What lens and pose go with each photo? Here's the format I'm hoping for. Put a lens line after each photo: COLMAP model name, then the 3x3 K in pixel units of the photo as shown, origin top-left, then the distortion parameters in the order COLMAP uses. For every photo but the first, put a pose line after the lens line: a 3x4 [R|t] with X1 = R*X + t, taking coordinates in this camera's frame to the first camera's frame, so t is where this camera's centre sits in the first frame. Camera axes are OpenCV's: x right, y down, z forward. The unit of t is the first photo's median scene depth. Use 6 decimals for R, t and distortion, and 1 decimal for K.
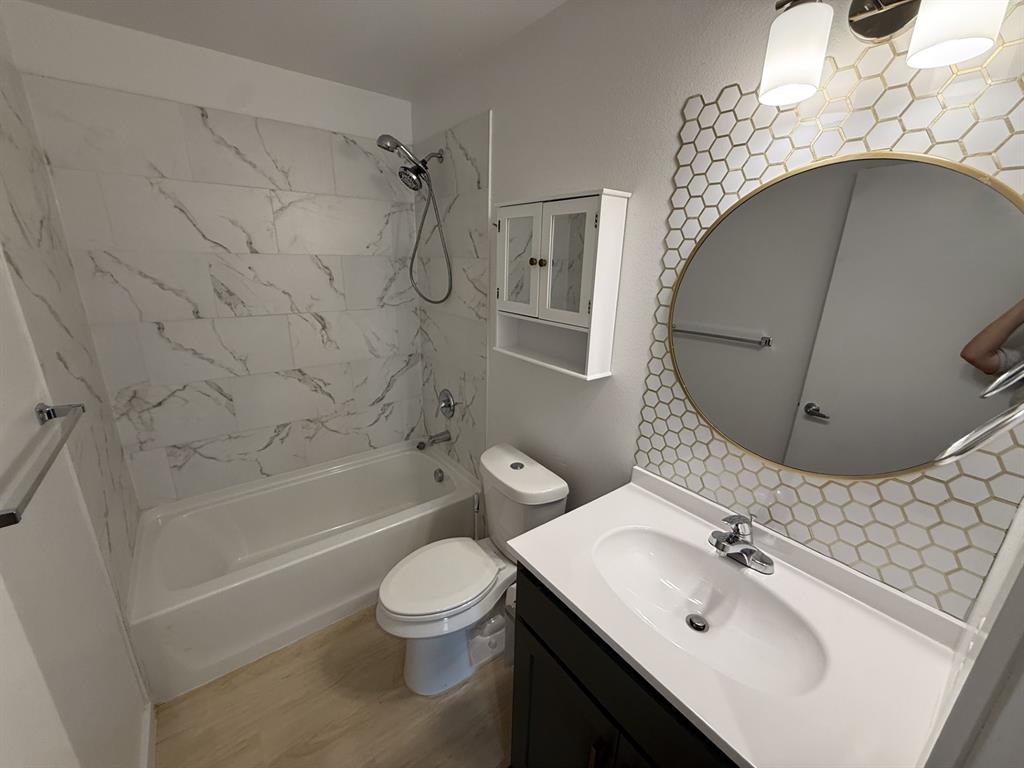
lens RADIAL K [[410.4, 0, 506.8], [0, 410.4, 384.5], [0, 0, 1]] dist [0.002126, 0.000355]
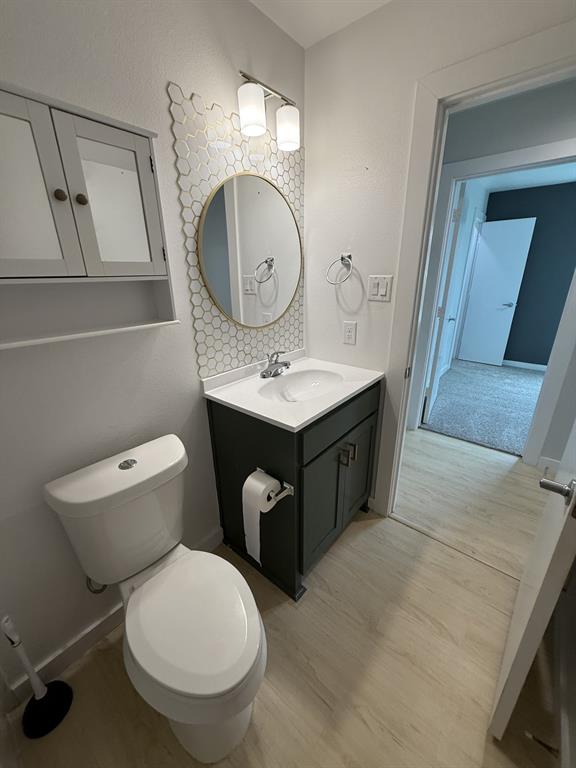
lens RADIAL K [[307.8, 0, 284.7], [0, 307.8, 383.3], [0, 0, 1]] dist [0.002126, 0.000355]
pose [[-0.225628, -0.350265, 0.909069, -0.758894], [0.302746, 0.861721, 0.407162, -0.137536], [-0.925979, 0.367084, -0.088387, 0.954088]]
